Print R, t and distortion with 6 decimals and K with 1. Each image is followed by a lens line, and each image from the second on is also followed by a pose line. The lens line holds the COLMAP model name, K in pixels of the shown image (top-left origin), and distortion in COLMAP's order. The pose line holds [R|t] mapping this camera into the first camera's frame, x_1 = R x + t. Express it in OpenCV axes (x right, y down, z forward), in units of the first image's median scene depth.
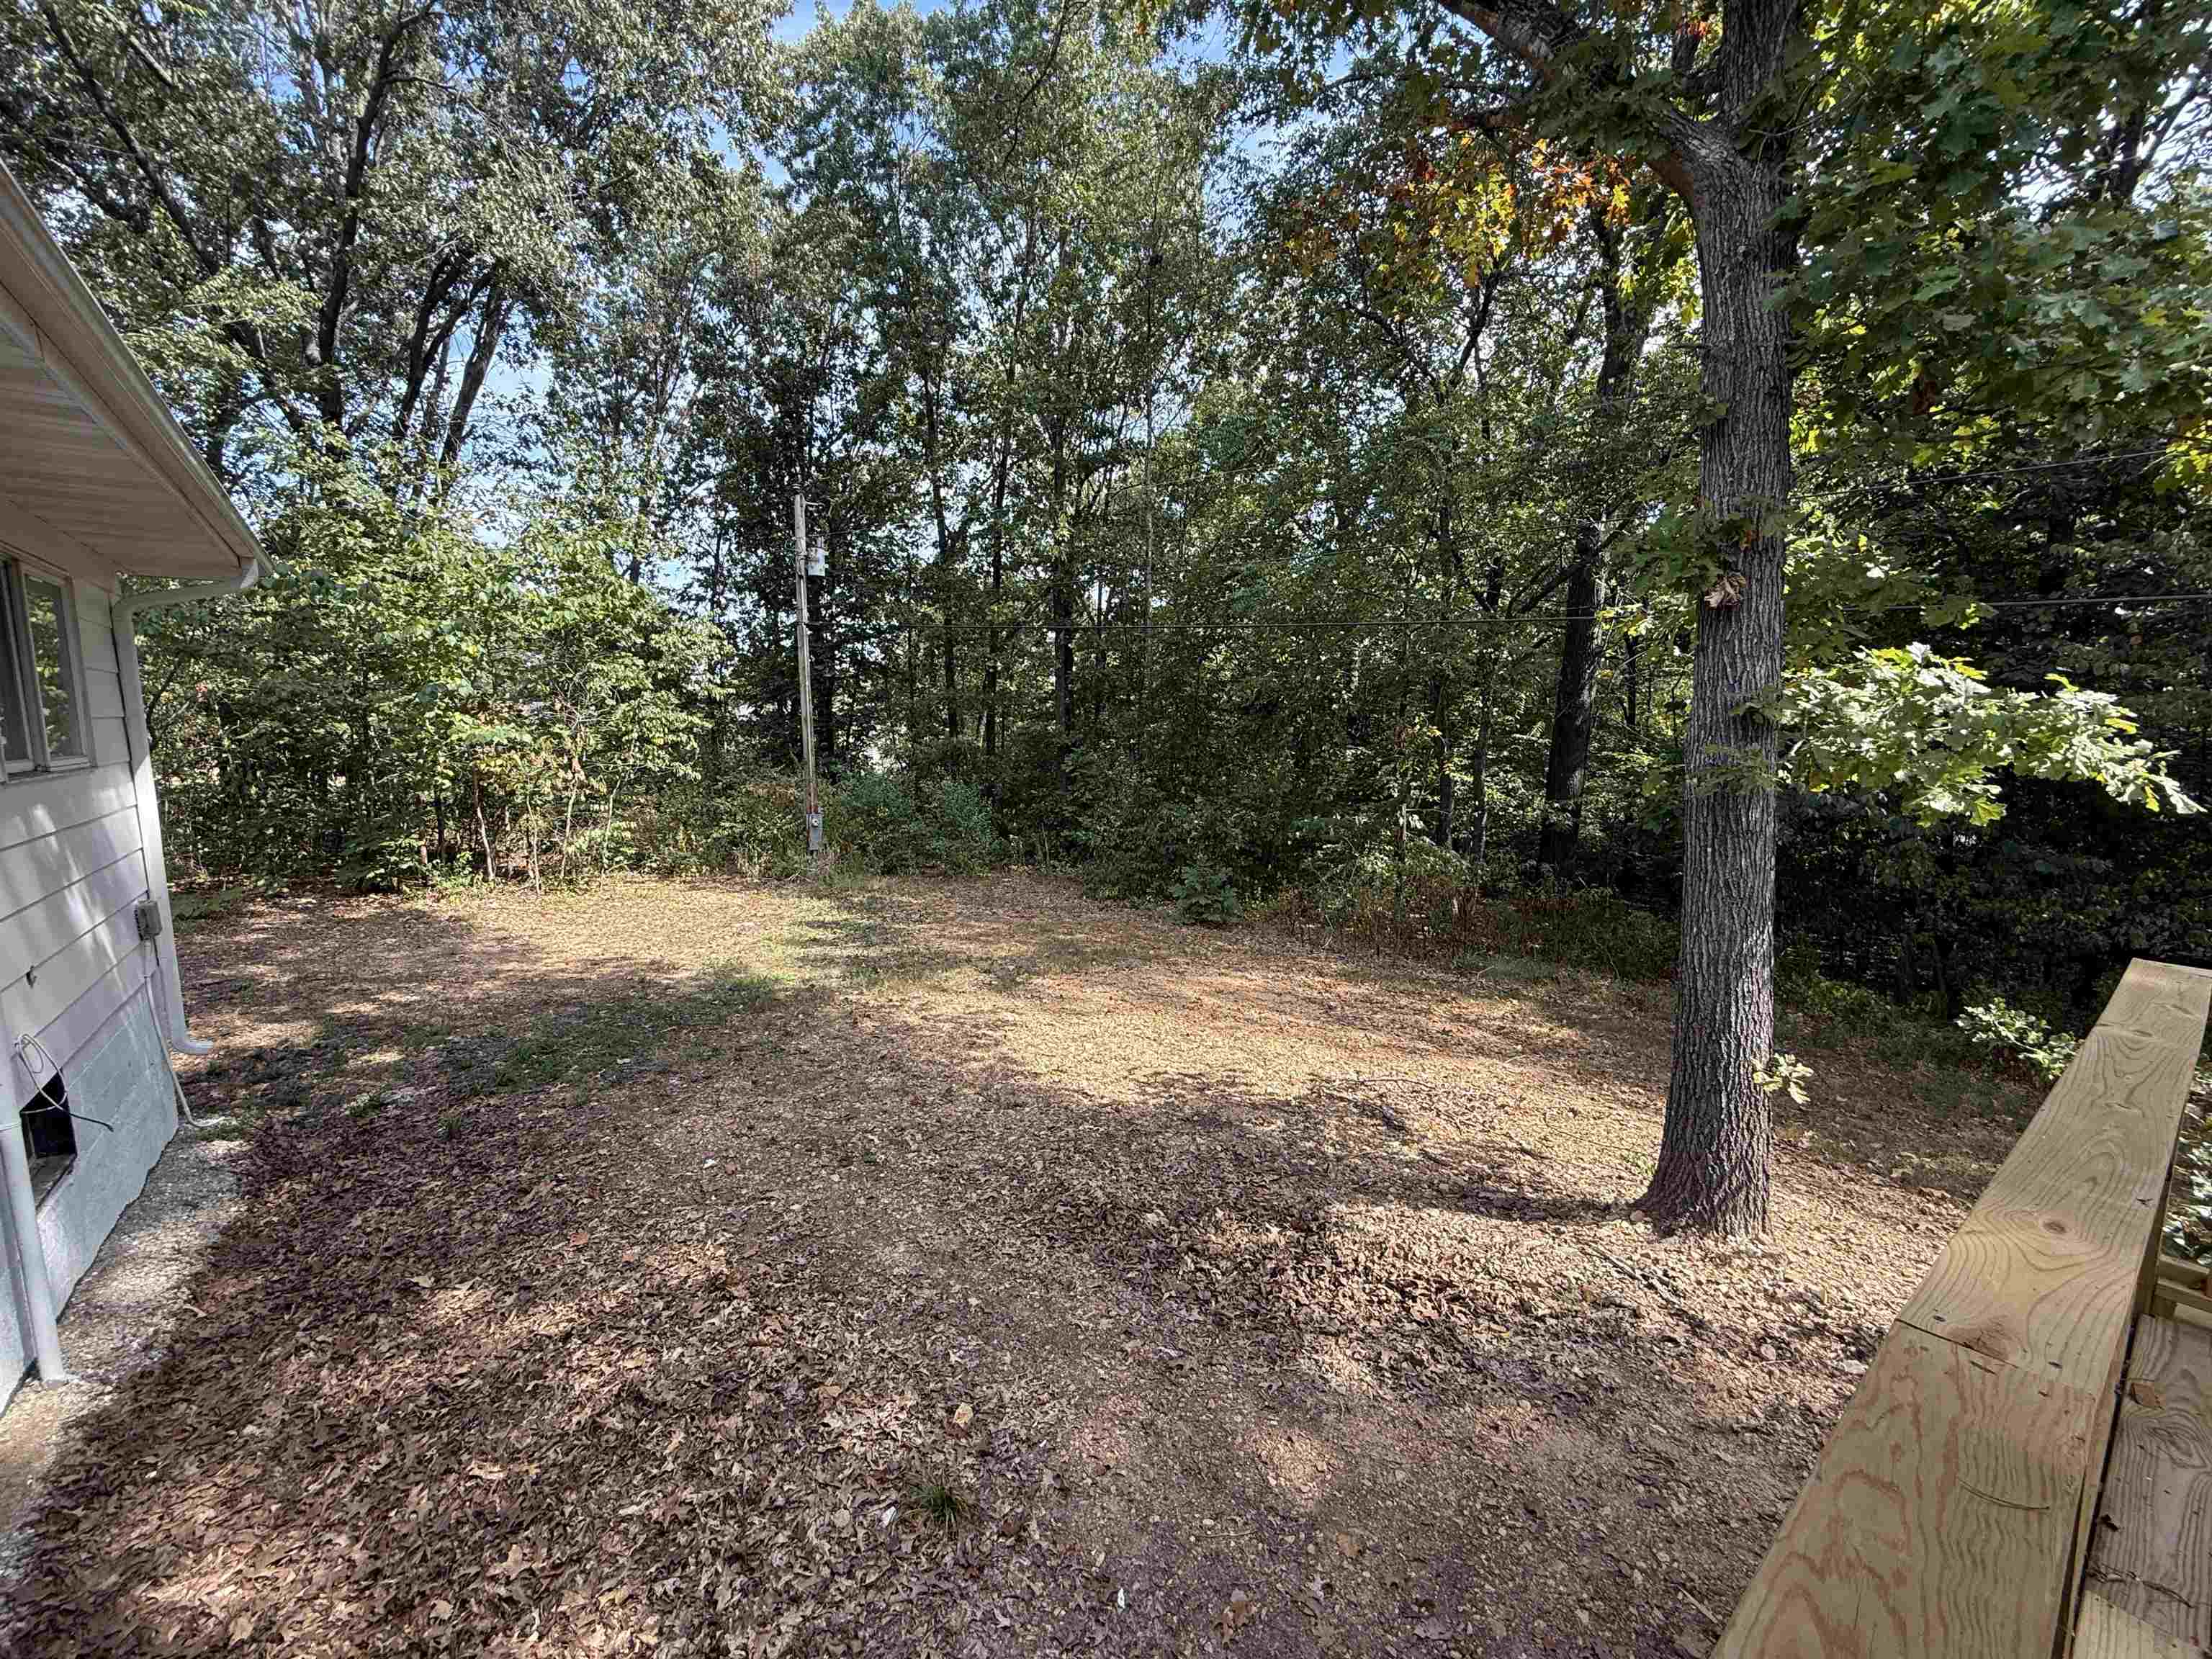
lens RADIAL K [[887.6, 0, 1106.5], [0, 887.6, 832.5], [0, 0, 1]] dist [0.000918, 0.000171]
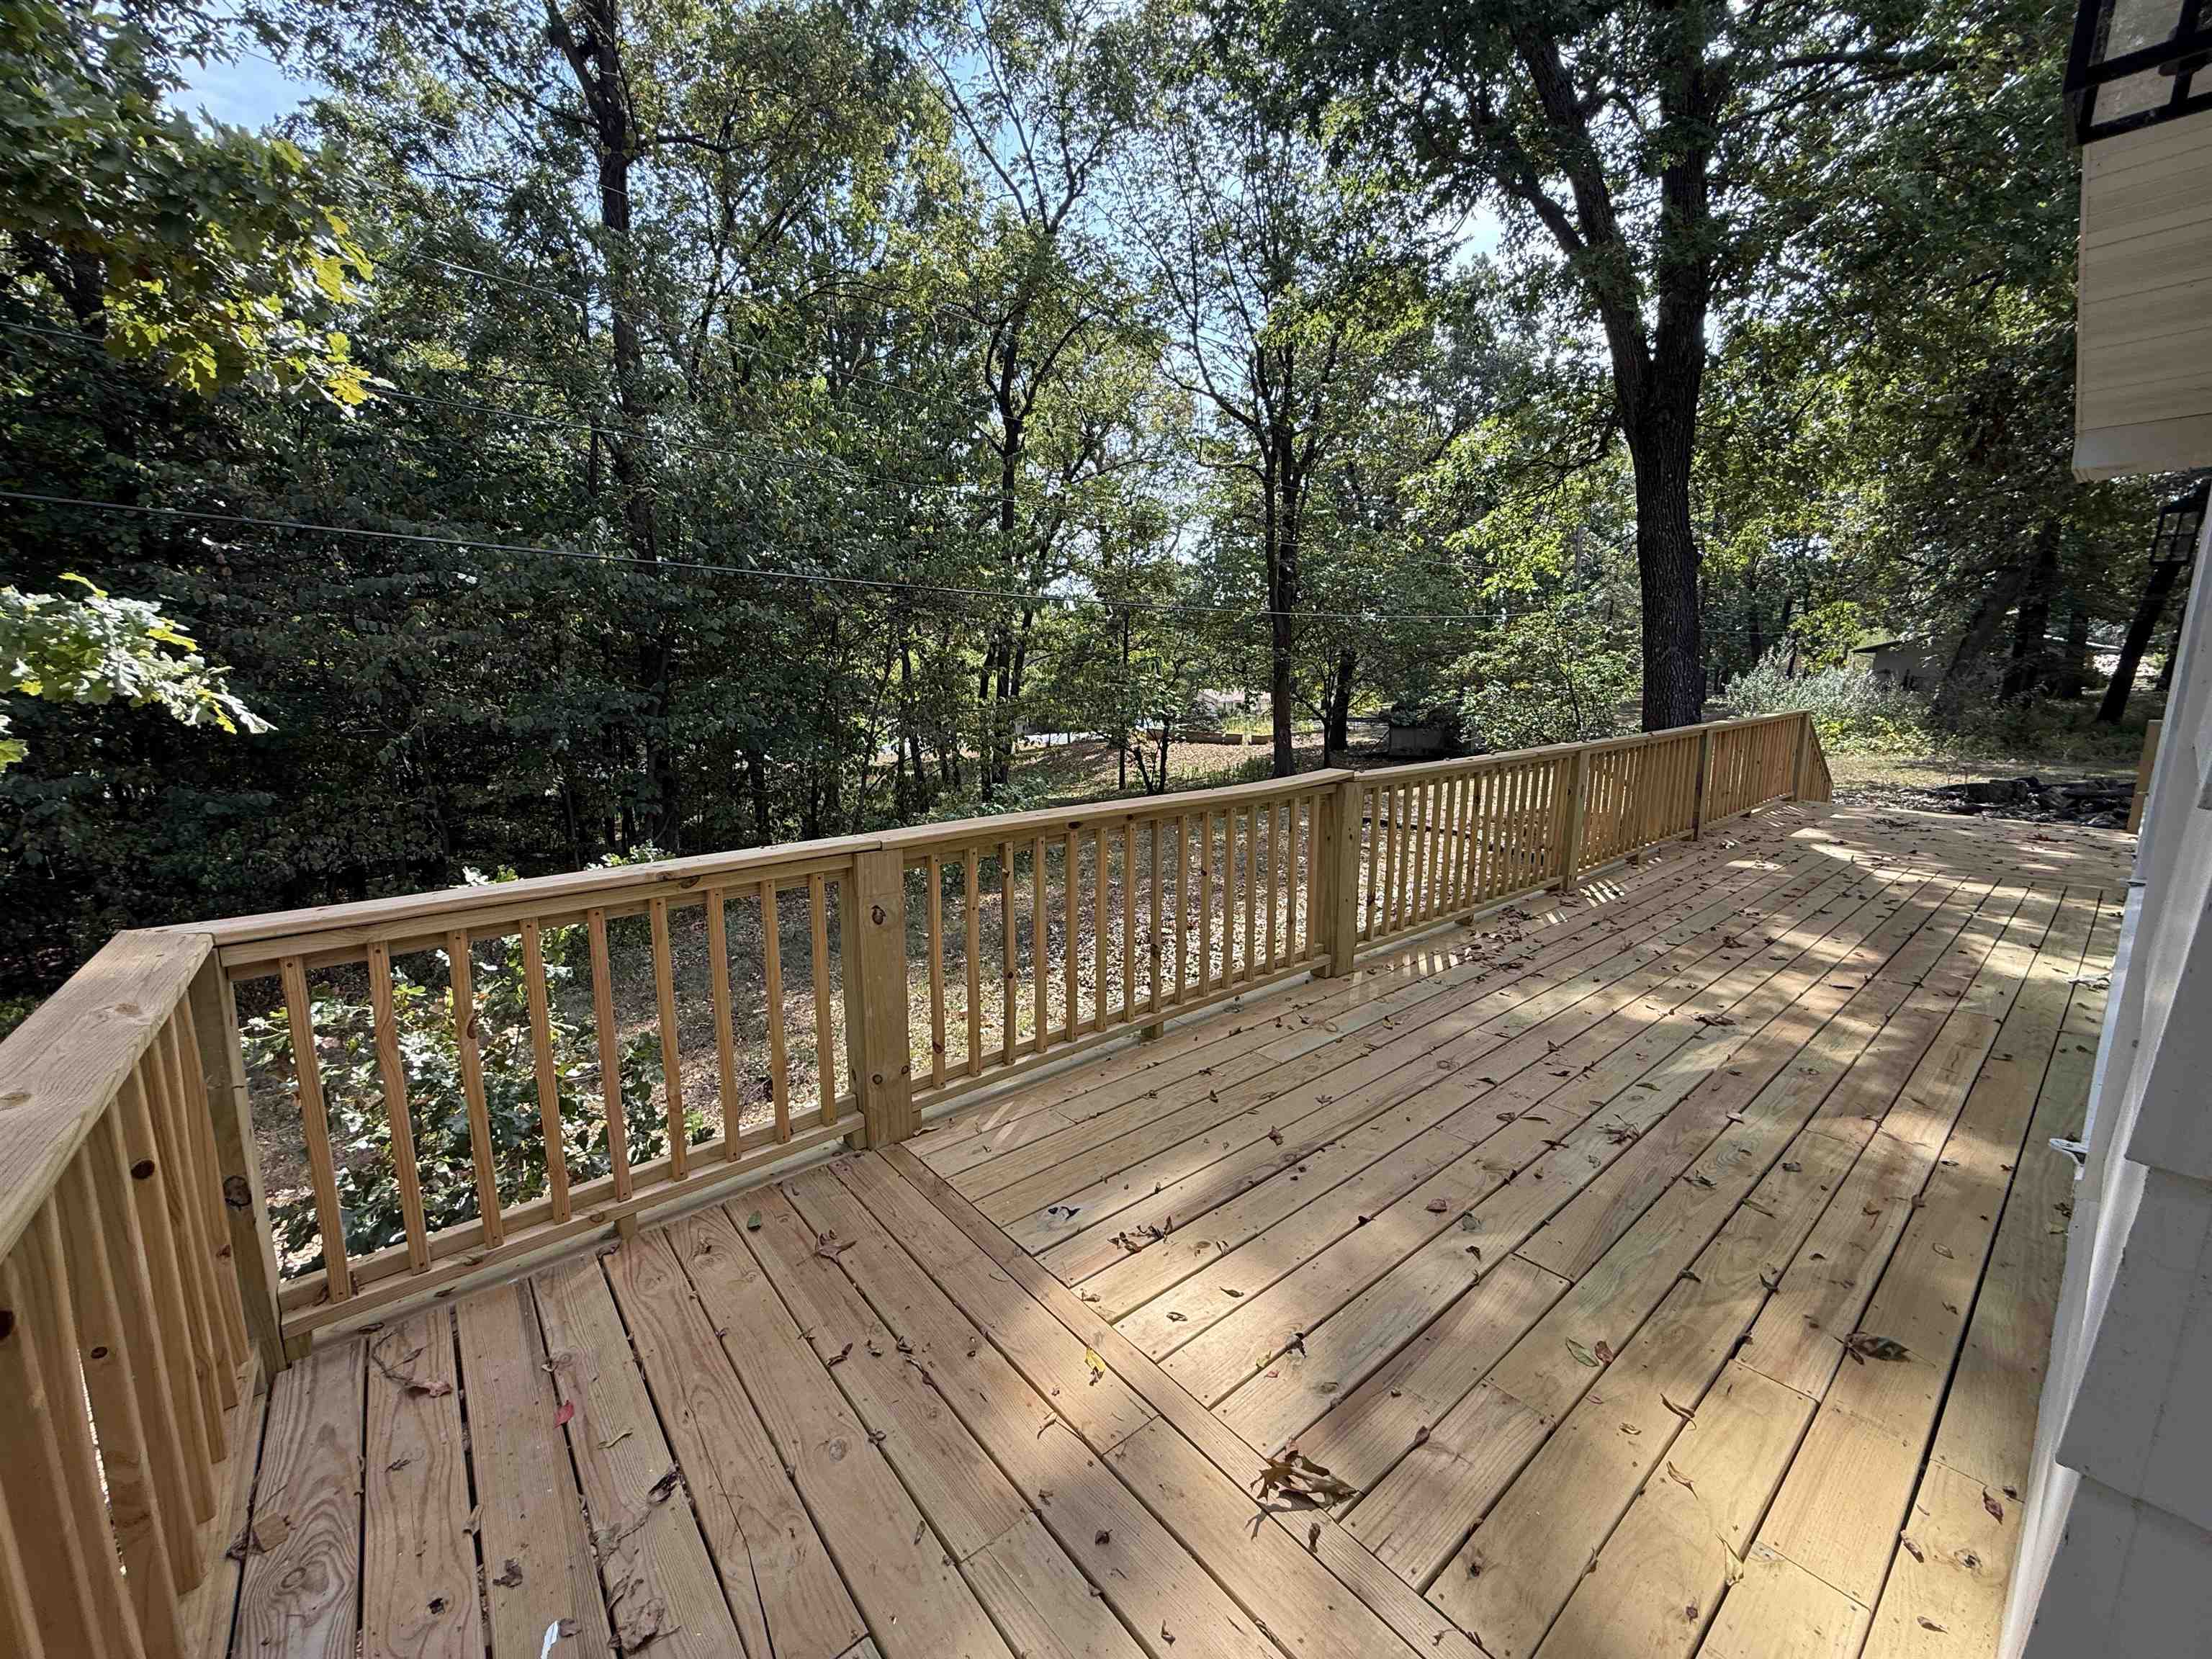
lens RADIAL K [[887.6, 0, 1108.9], [0, 887.6, 821.7], [0, 0, 1]] dist [0.000918, 0.000171]
pose [[-0.017970, -0.176012, 0.984224, 0.252321], [0.128541, 0.975807, 0.176853, 0.018301], [-0.991541, 0.129691, 0.005090, 0.117688]]
